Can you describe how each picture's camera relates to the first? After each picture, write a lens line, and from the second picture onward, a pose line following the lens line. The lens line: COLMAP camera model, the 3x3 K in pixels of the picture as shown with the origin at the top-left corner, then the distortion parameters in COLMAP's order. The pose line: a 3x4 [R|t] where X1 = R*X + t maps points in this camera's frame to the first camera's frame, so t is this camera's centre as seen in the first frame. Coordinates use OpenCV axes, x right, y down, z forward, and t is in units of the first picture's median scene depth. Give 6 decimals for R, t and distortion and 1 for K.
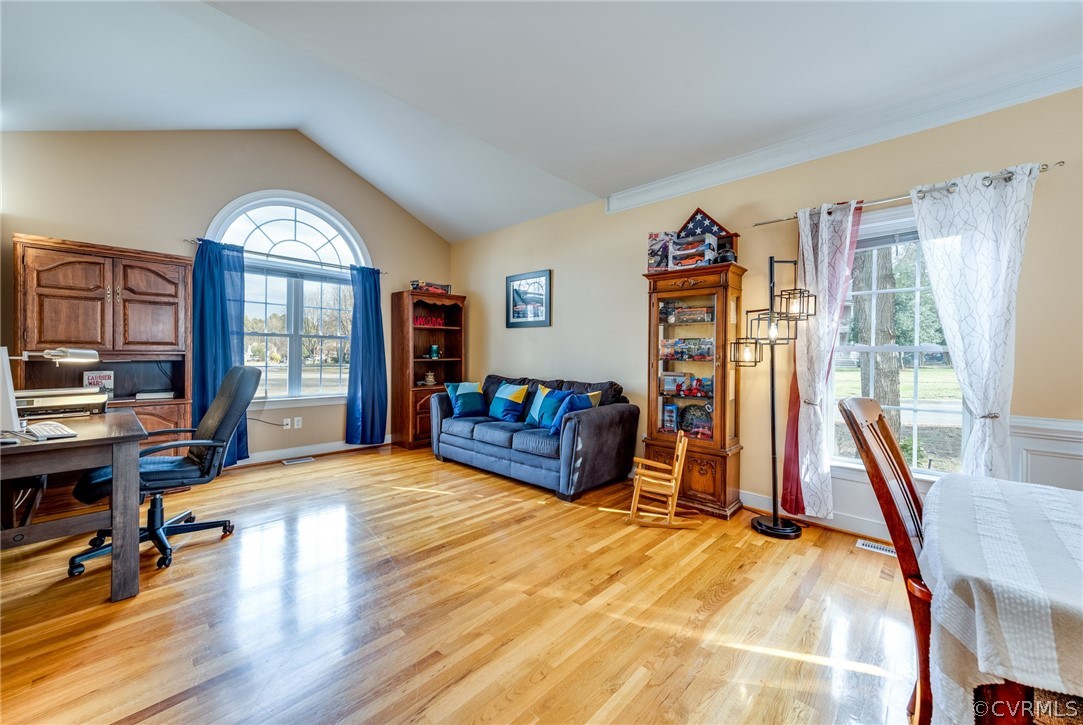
lens RADIAL K [[417.4, 0, 541.5], [0, 417.4, 362.5], [0, 0, 1]] dist [0.000019, 0.000055]
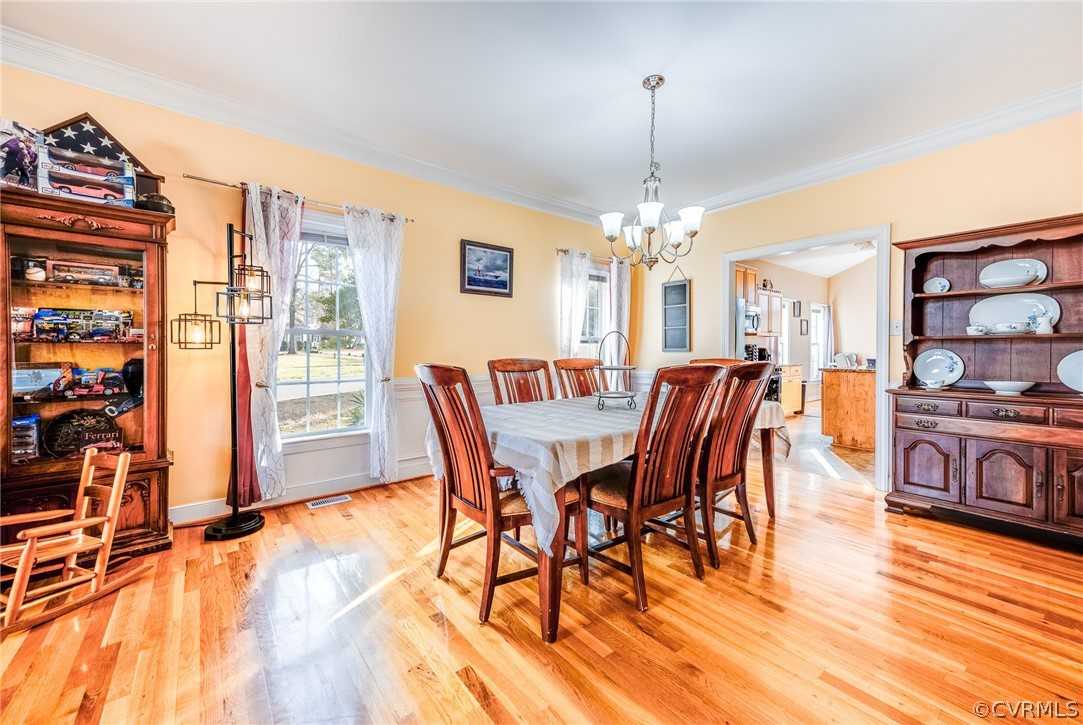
lens RADIAL K [[431.2, 0, 541.5], [0, 431.2, 362.5], [0, 0, 1]] dist [0.021773, 0.000036]
pose [[0.106687, -0.039028, 0.993526, -0.284916], [0.023392, 0.999051, 0.036733, 0.019567], [-0.994018, 0.019321, 0.107498, 0.226654]]
